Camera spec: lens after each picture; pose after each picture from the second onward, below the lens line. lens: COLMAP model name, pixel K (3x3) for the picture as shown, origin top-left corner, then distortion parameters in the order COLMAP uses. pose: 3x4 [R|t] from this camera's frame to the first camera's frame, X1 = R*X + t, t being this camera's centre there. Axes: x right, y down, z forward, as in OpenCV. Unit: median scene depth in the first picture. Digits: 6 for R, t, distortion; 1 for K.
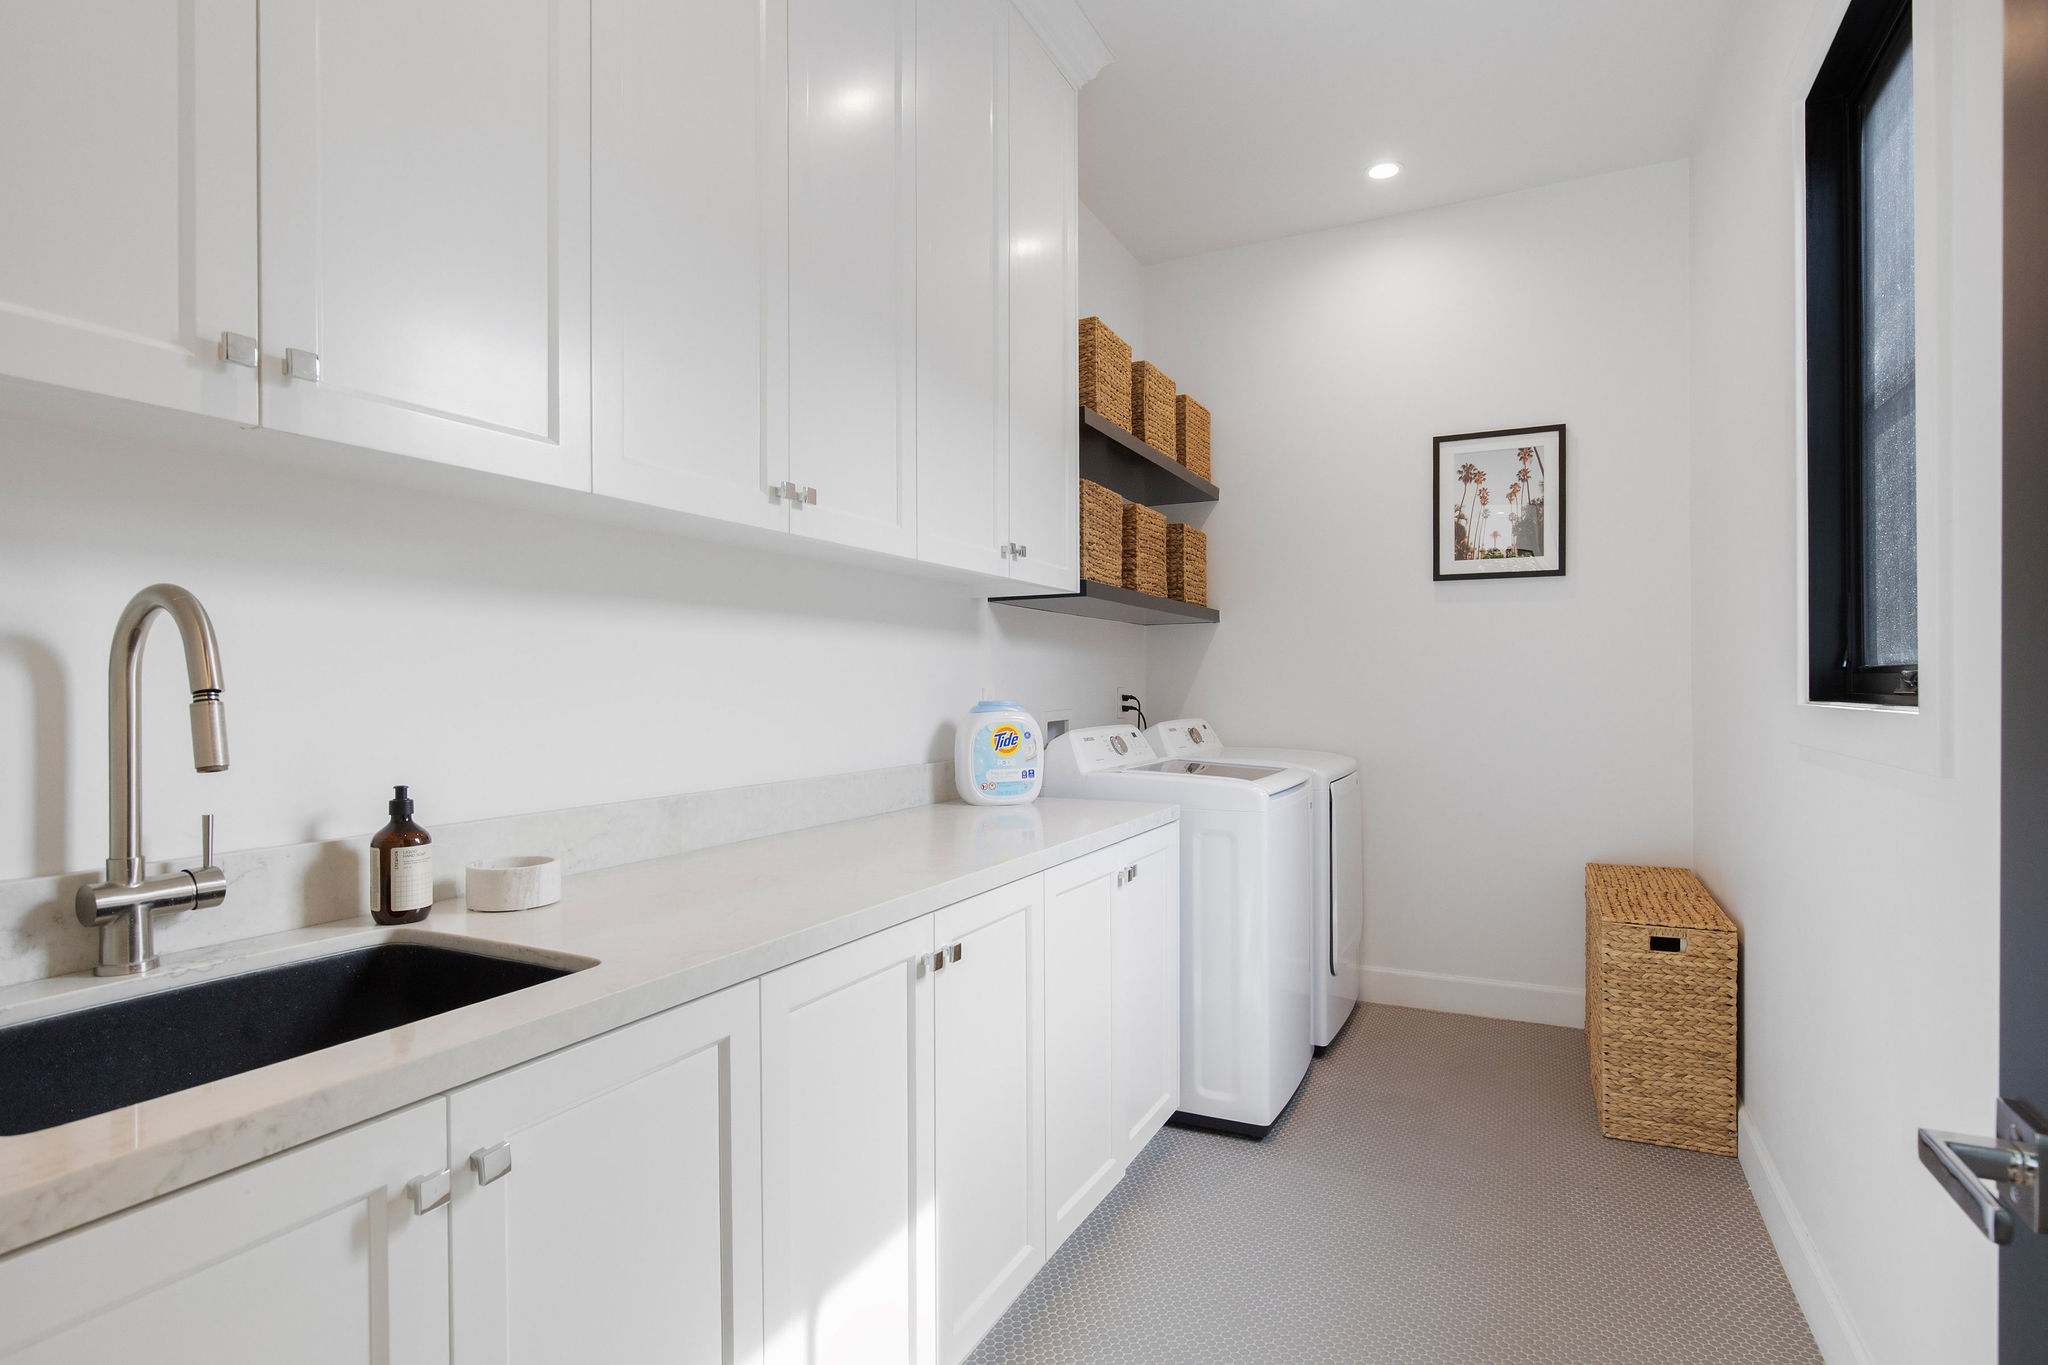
lens RADIAL K [[1008.1, 0, 1024.3], [0, 1008.1, 690.4], [0, 0, 1]] dist [0.000852, 0.000494]
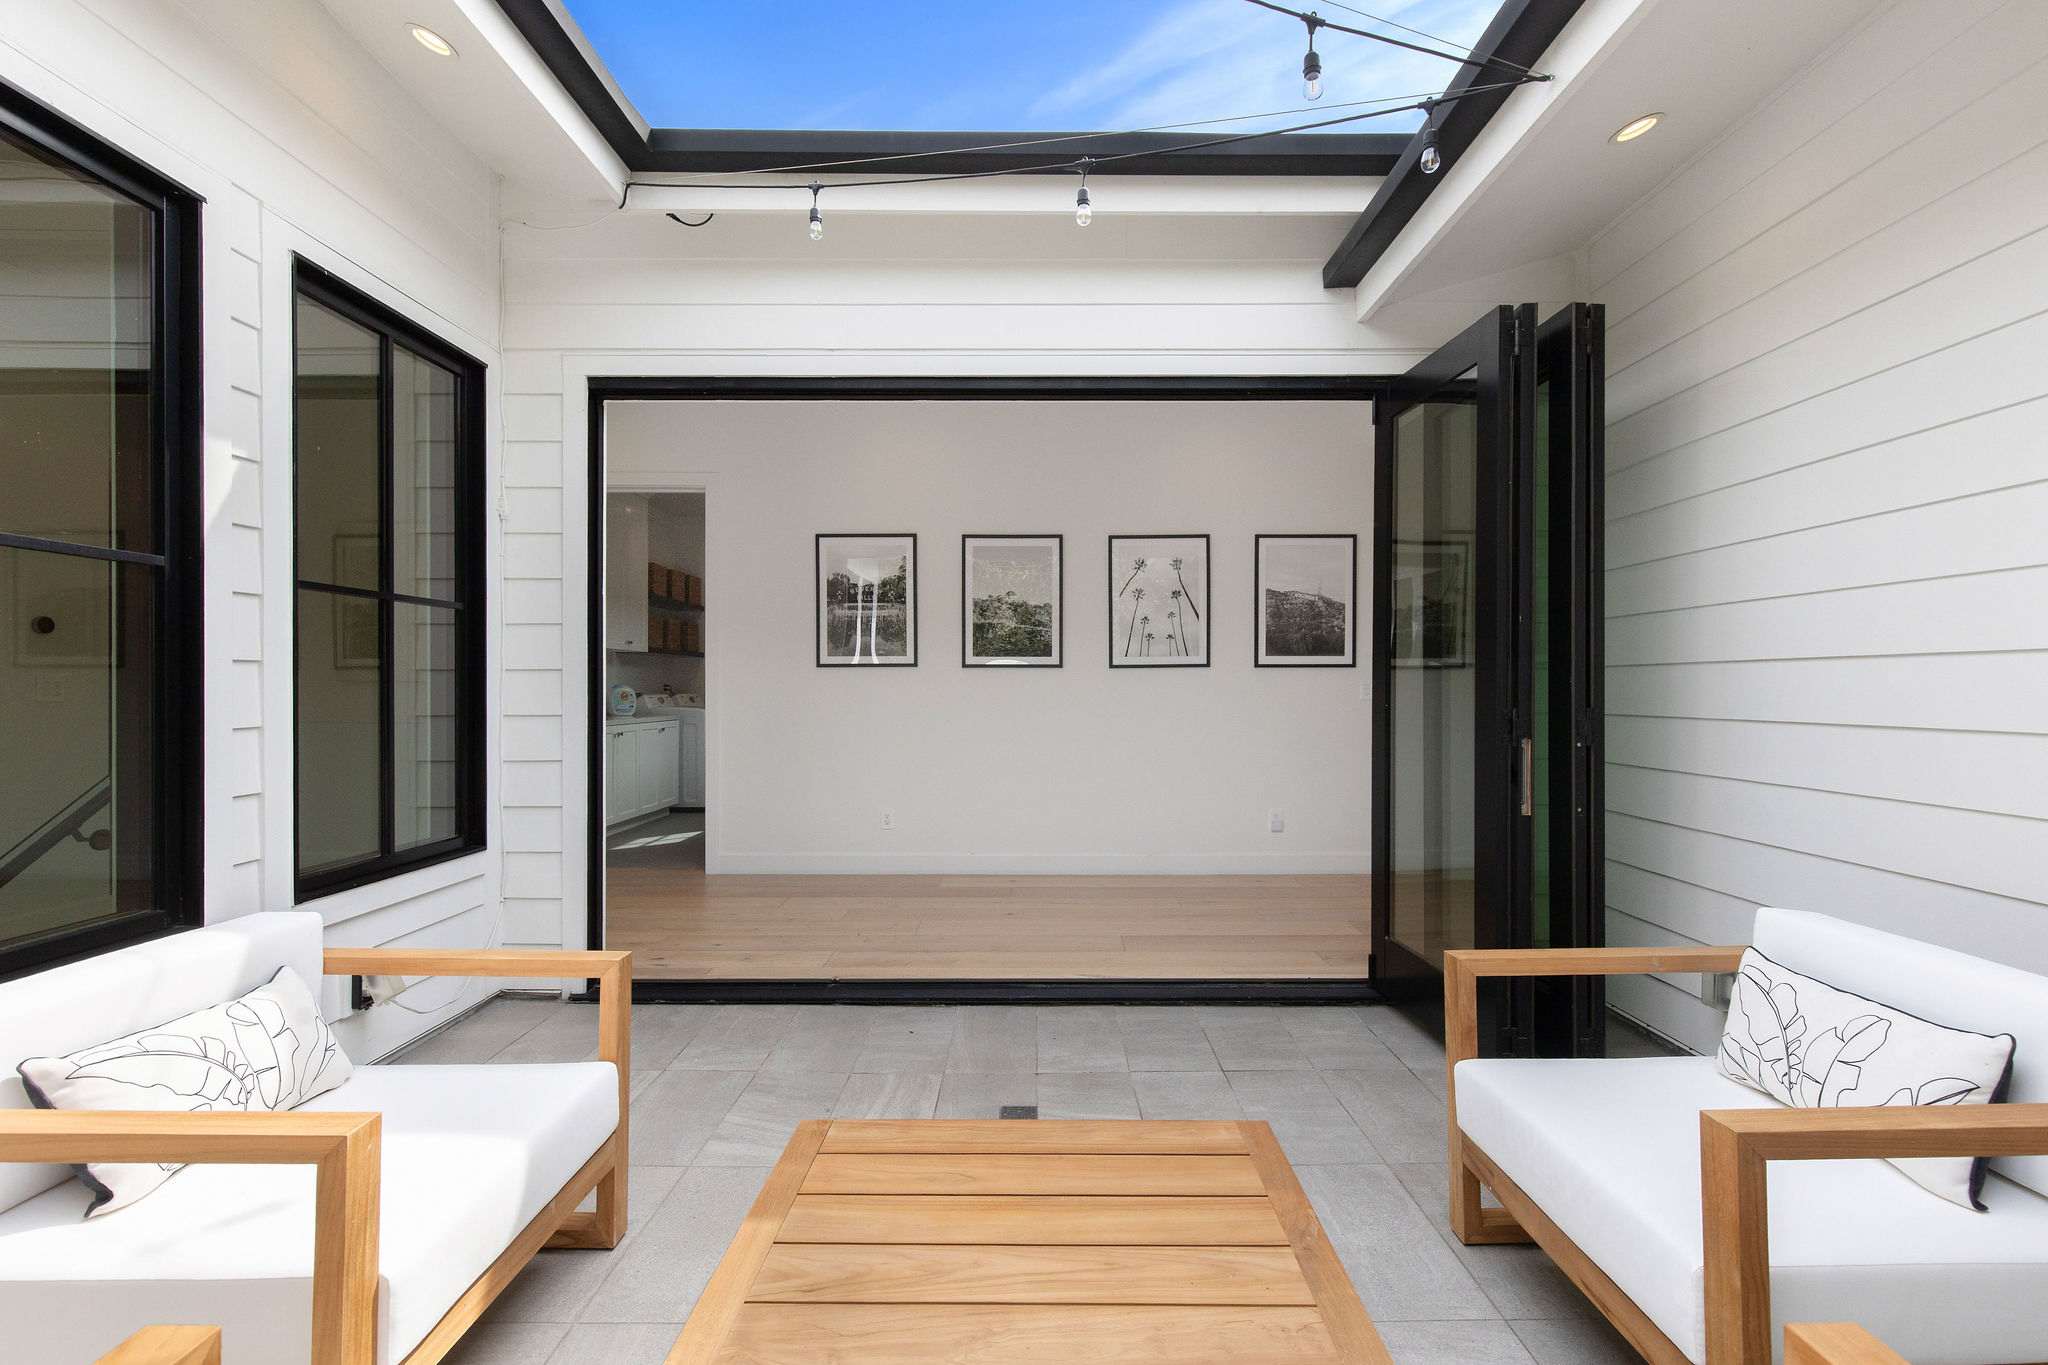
lens RADIAL K [[926.8, 0, 1032.0], [0, 926.8, 686.7], [0, 0, 1]] dist [-0.001088, 0.000007]
pose [[0.894371, 0.004851, 0.447299, -0.157942], [-0.002690, 0.999981, -0.005466, 0.027045], [-0.447317, 0.003686, 0.894368, -2.006726]]
